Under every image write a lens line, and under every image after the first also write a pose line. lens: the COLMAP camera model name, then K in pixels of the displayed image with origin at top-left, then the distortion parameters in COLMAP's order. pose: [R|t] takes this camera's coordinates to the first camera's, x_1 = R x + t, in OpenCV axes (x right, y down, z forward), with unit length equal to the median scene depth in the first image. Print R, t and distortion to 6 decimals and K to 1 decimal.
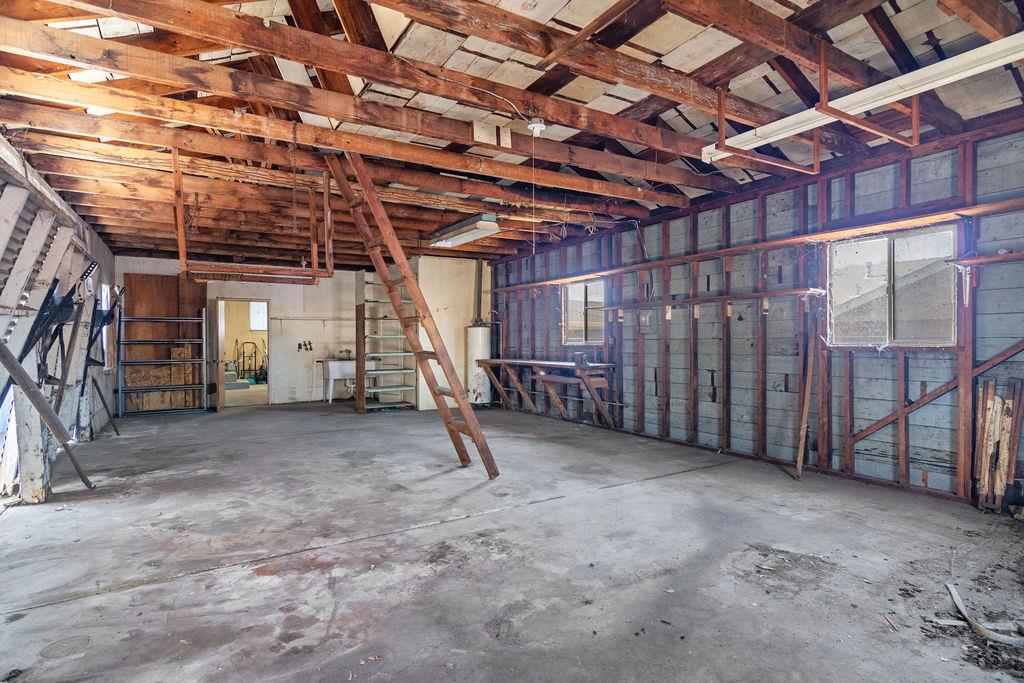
lens RADIAL K [[523.4, 0, 510.7], [0, 523.4, 341.3], [0, 0, 1]] dist [0.001136, 0.002431]
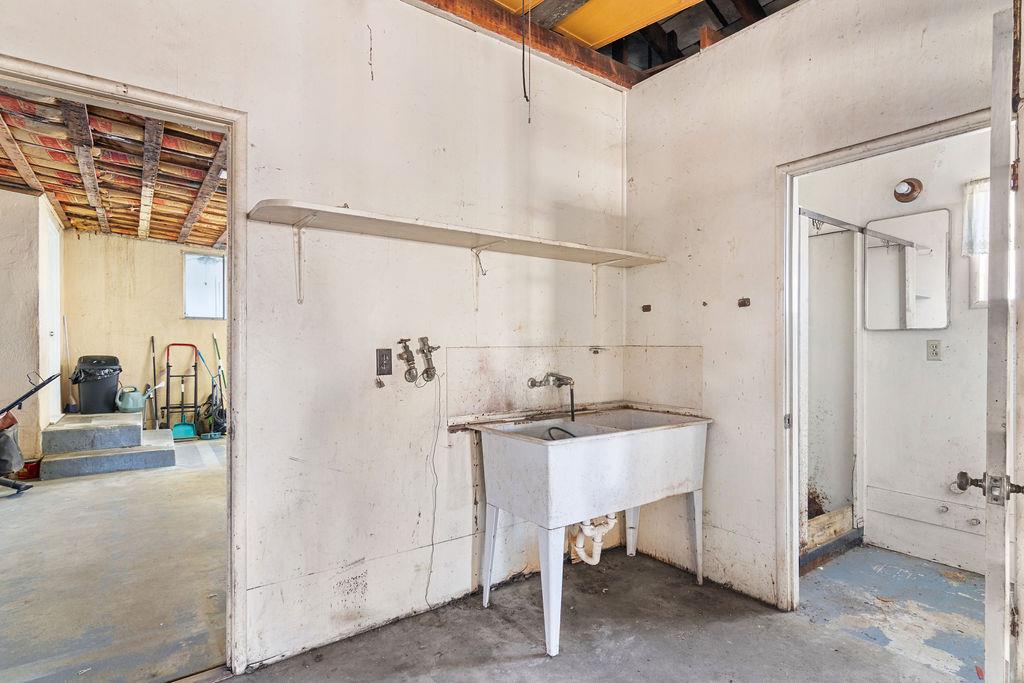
lens RADIAL K [[523.4, 0, 512.5], [0, 523.4, 343.8], [0, 0, 1]] dist [0.001136, 0.002431]
pose [[0.997562, 0.006410, 0.069489, -0.358320], [-0.006282, 0.999978, -0.002059, 0.002095], [-0.069501, 0.001617, 0.997581, 0.767465]]
